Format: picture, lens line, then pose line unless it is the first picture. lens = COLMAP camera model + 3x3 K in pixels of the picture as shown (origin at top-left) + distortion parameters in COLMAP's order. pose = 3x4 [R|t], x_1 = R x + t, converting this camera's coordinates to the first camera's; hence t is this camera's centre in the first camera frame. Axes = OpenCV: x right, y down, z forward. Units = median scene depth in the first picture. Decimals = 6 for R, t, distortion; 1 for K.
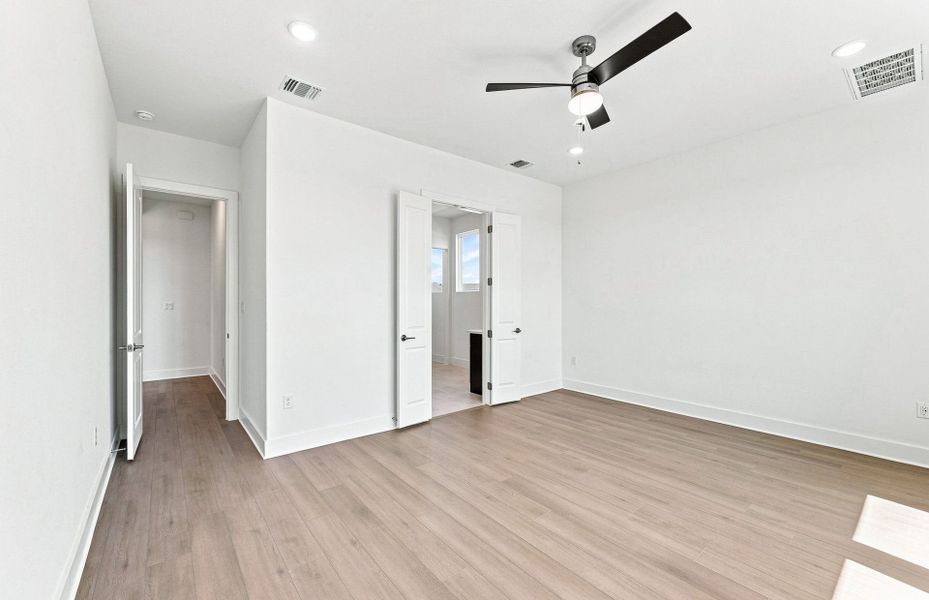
lens RADIAL K [[377.5, 0, 467.9], [0, 377.5, 299.8], [0, 0, 1]] dist [-0.000514, 0.001715]
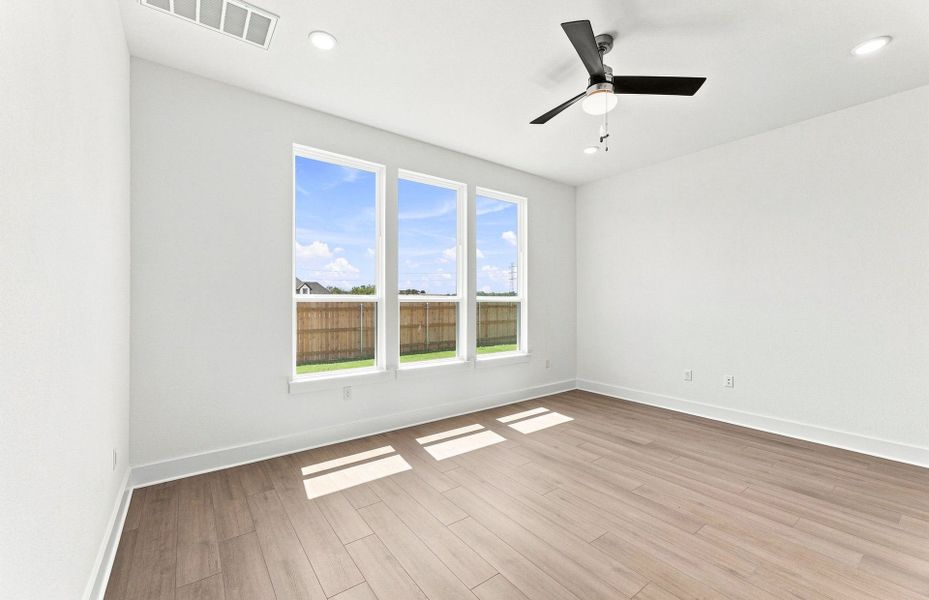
lens RADIAL K [[377.5, 0, 472.3], [0, 377.5, 299.0], [0, 0, 1]] dist [-0.000514, 0.001715]
pose [[-0.999674, 0.002179, 0.025449, 0.609820], [0.001963, 0.999962, -0.008520, 0.007151], [-0.025467, -0.008467, -0.999640, 1.969903]]
